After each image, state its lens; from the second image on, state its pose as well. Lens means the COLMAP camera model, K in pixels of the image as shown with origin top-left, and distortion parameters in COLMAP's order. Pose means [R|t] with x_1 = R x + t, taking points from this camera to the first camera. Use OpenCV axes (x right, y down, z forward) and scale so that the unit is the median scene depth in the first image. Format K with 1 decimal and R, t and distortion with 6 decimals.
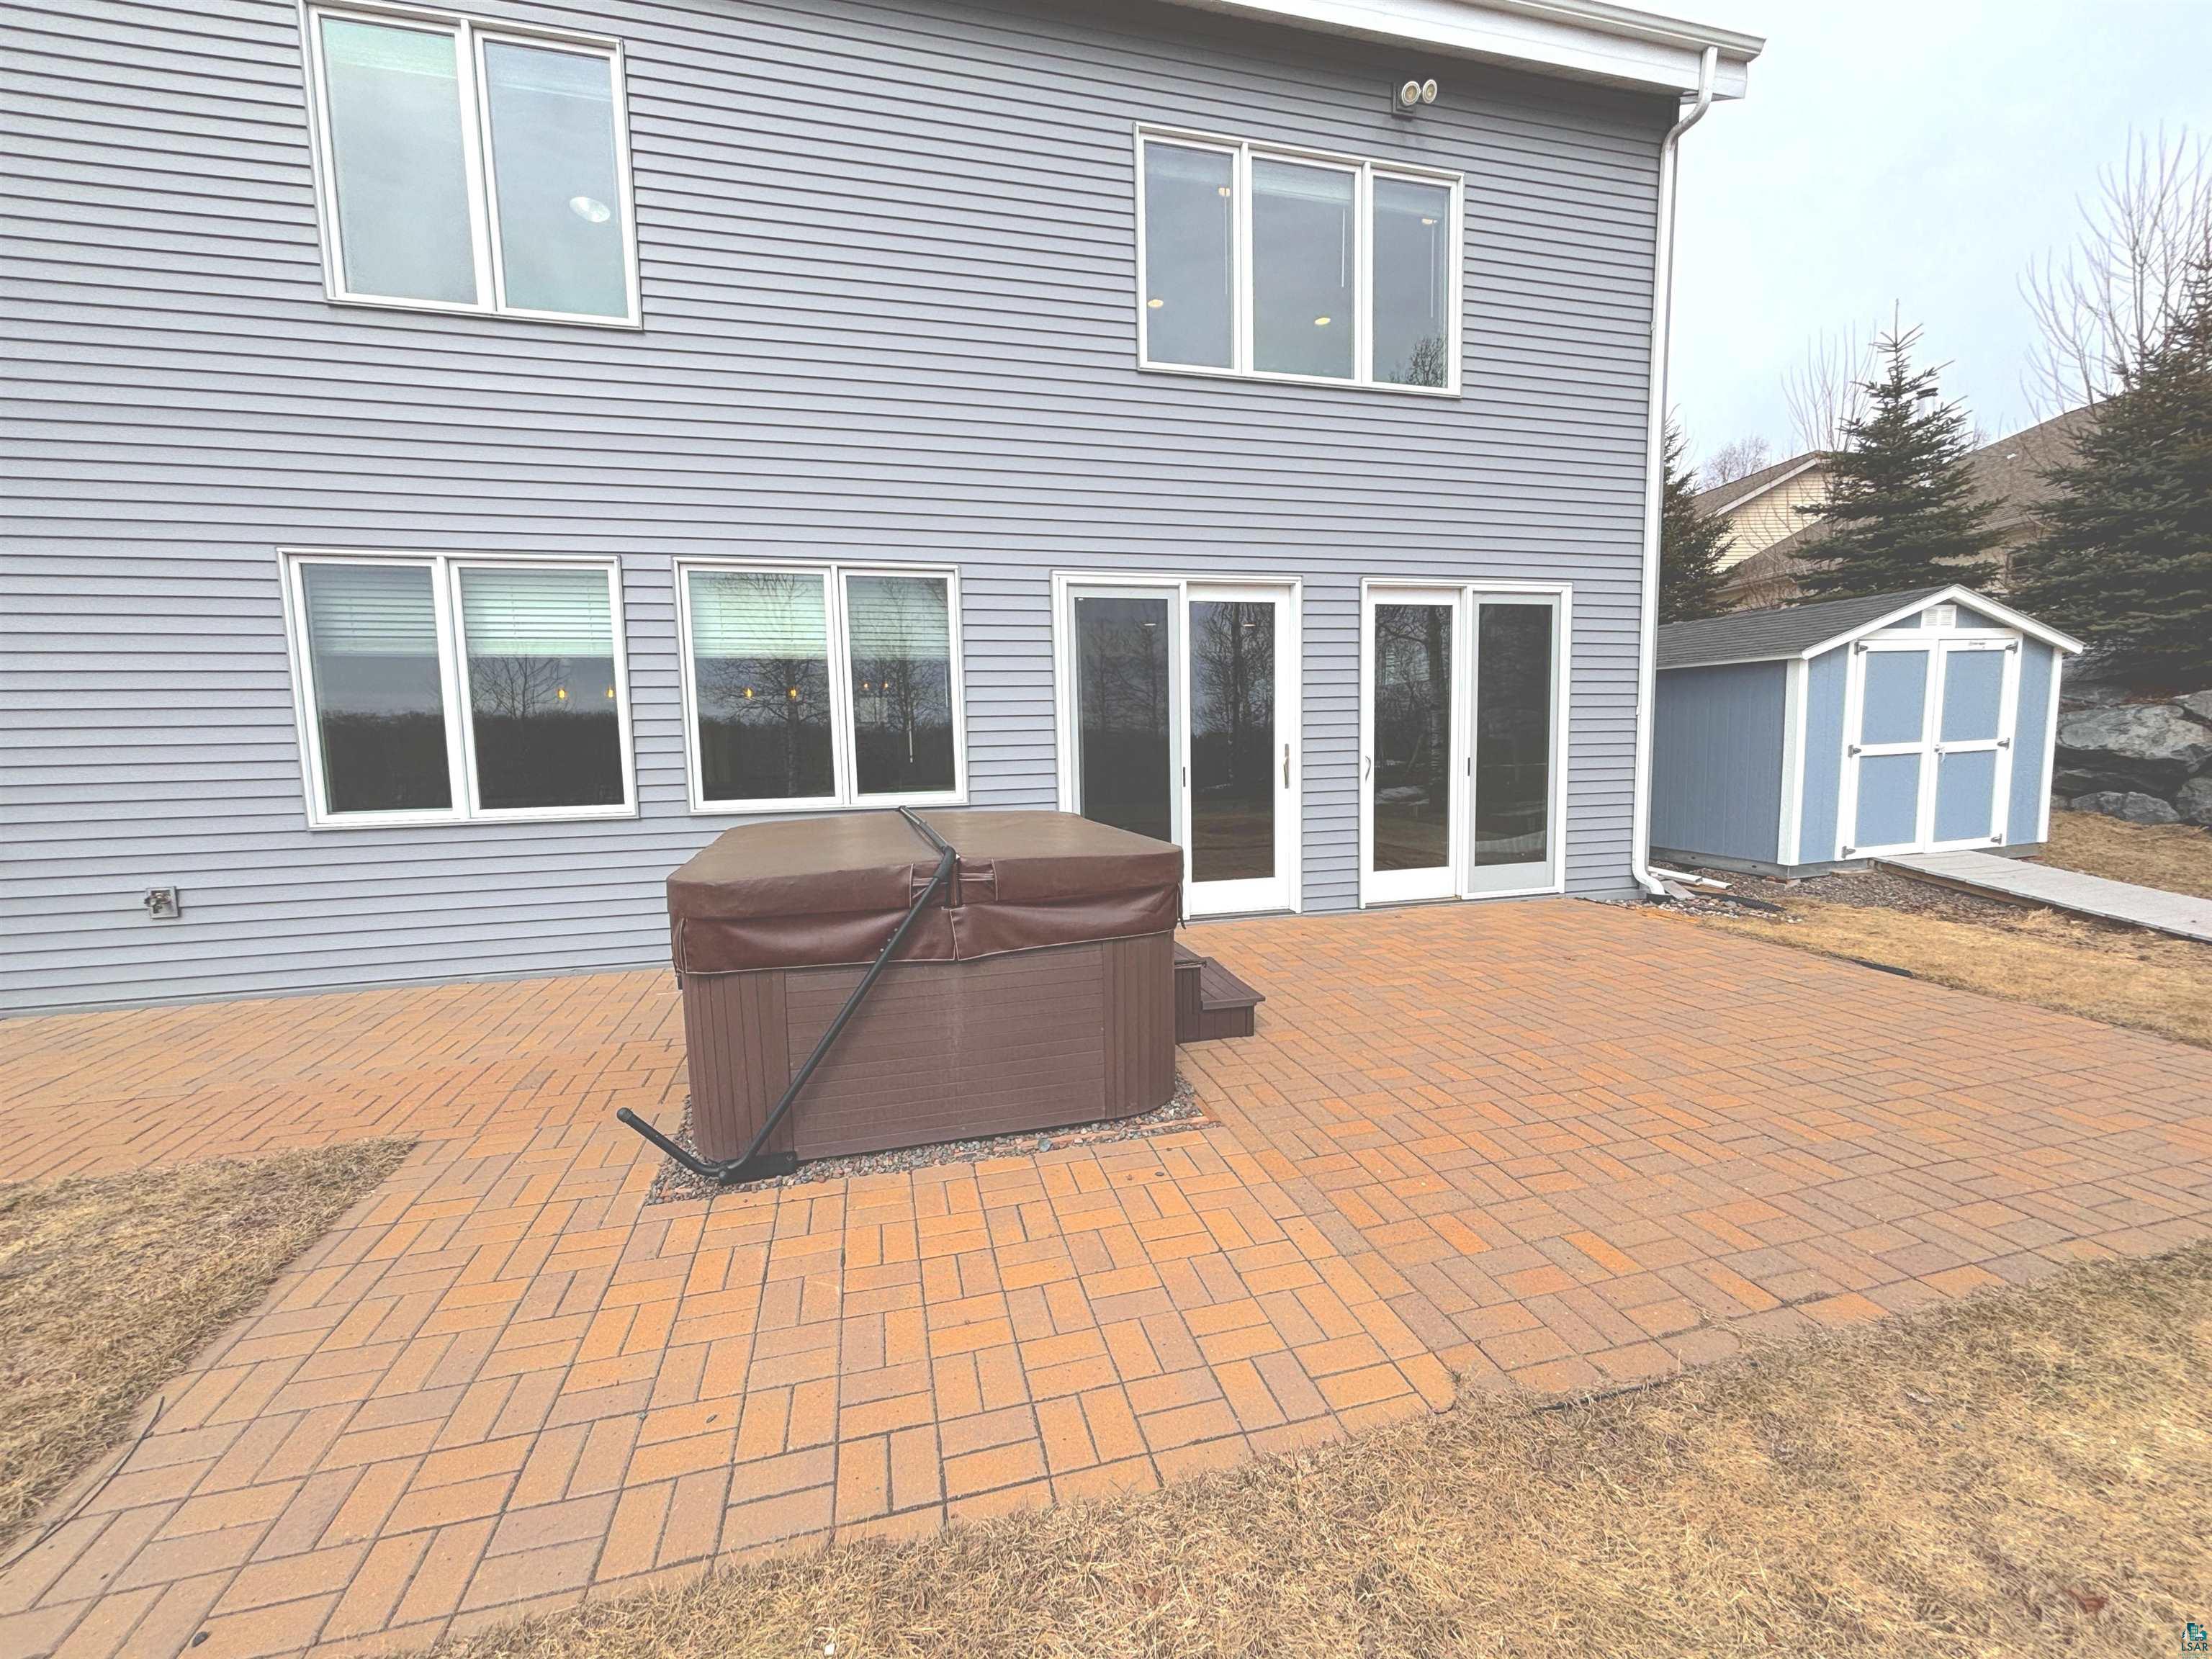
lens RADIAL K [[893.0, 0, 1098.8], [0, 893.0, 825.4], [0, 0, 1]] dist [-0.004031, 0.000167]
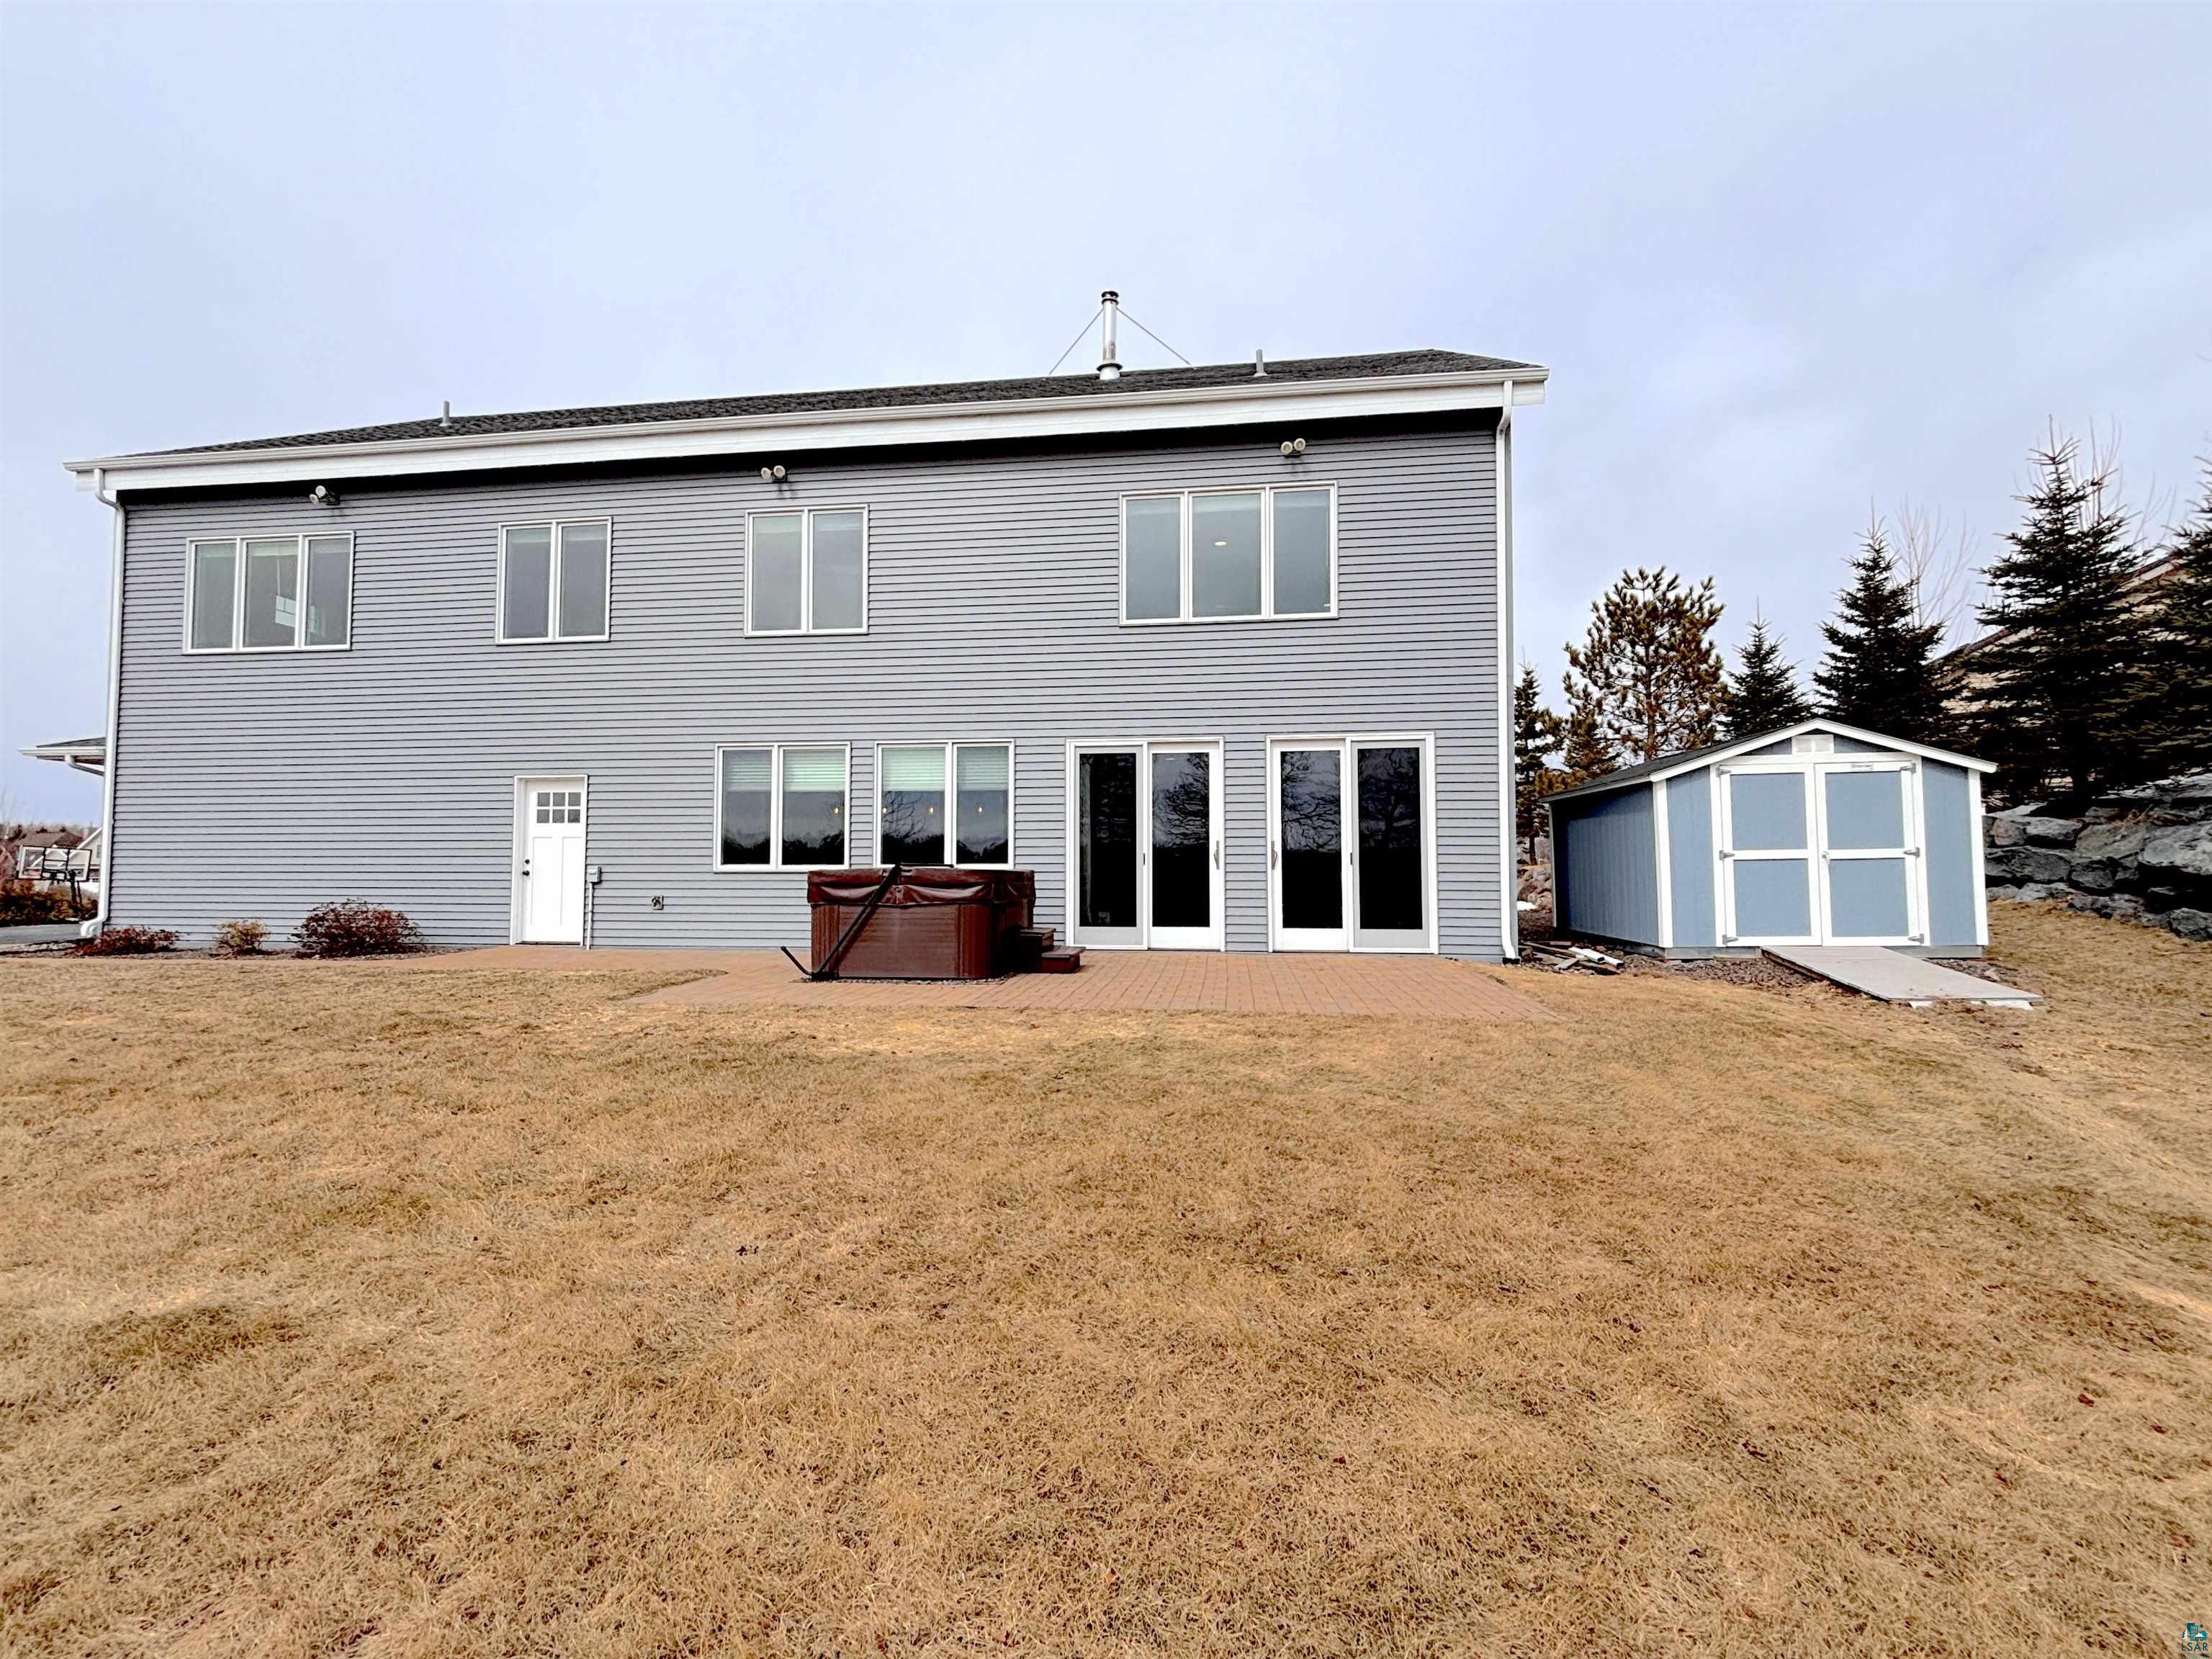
lens RADIAL K [[1030.7, 0, 1102.9], [0, 1030.7, 832.3], [0, 0, 1]] dist [0.000465, -0.000442]
pose [[0.926458, 0.005300, -0.376362, 0.671869], [-0.056275, 0.990613, -0.124578, 0.122649], [0.372169, 0.136596, 0.918059, -0.692019]]
